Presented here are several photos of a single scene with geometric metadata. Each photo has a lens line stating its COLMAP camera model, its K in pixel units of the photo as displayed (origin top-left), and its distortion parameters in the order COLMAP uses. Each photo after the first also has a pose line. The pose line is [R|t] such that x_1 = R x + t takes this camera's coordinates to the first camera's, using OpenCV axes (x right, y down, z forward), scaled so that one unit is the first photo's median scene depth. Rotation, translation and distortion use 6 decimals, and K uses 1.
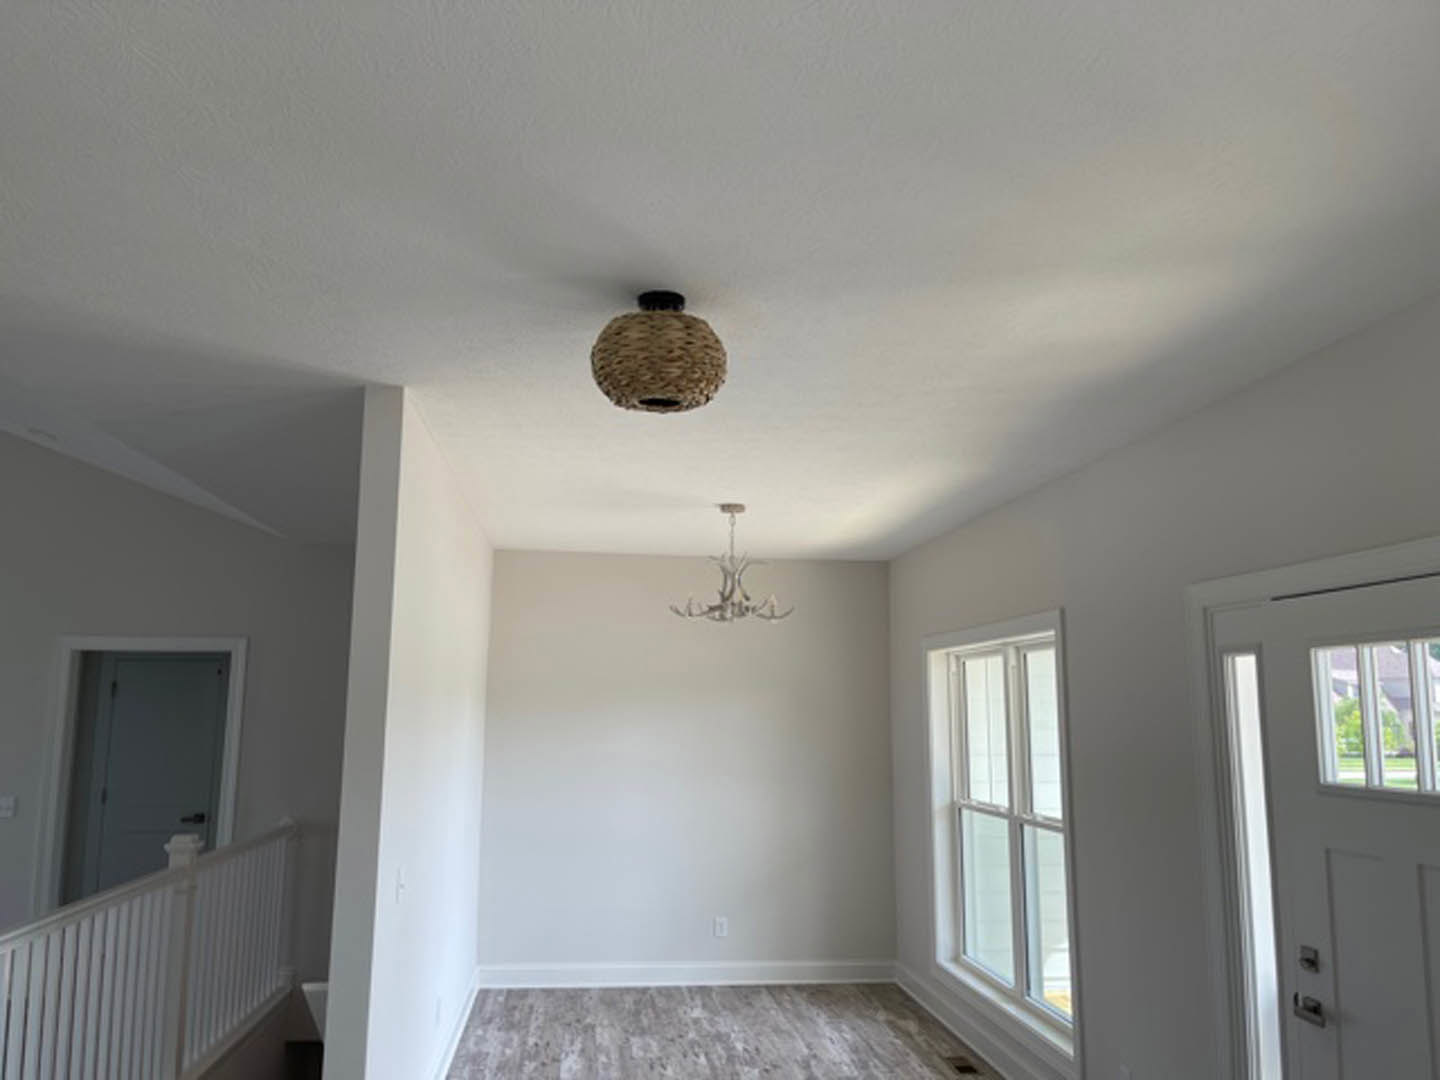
lens RADIAL K [[1064.9, 0, 721.1], [0, 1064.9, 556.4], [0, 0, 1]] dist [0.075053, -0.102321]
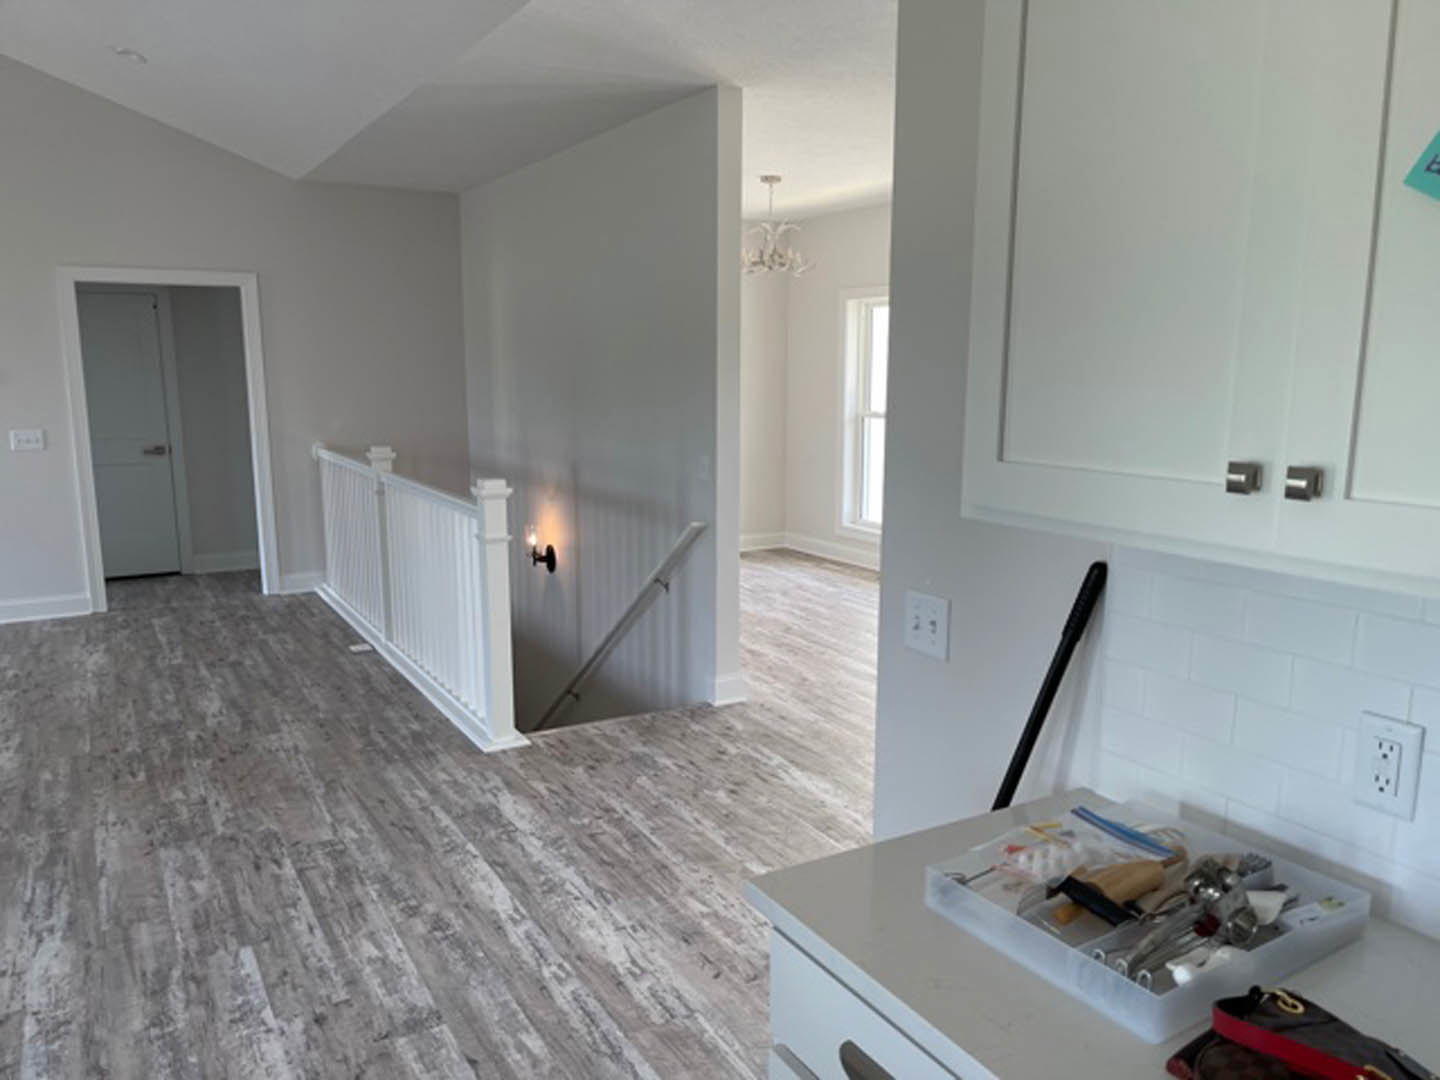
lens RADIAL K [[1064.9, 0, 721.1], [0, 1064.9, 556.4], [0, 0, 1]] dist [0.075053, -0.102321]
pose [[0.921954, -0.074982, 0.379972, -0.461715], [-0.050529, 0.949408, 0.309954, -0.010507], [-0.383990, -0.304963, 0.871521, -0.167013]]
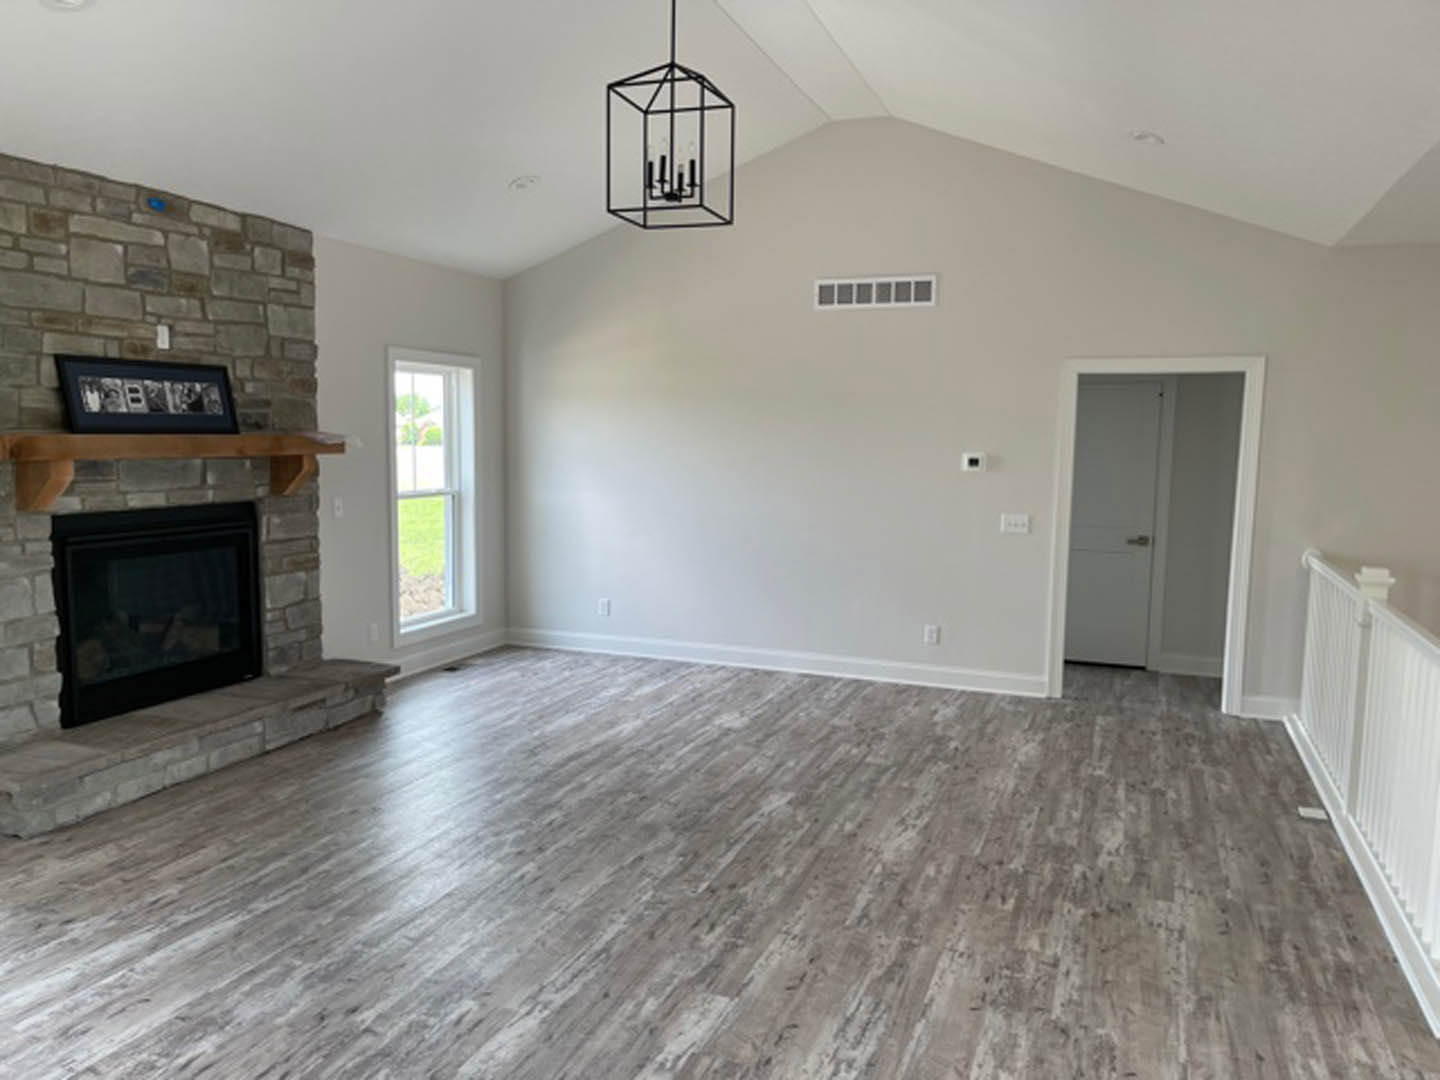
lens RADIAL K [[1064.9, 0, 721.1], [0, 1064.9, 556.4], [0, 0, 1]] dist [0.075053, -0.102321]
pose [[0.874806, 0.061157, -0.480597, -0.411455], [0.062434, 0.969498, 0.237016, -0.006556], [0.480433, -0.237349, 0.844304, -0.046827]]
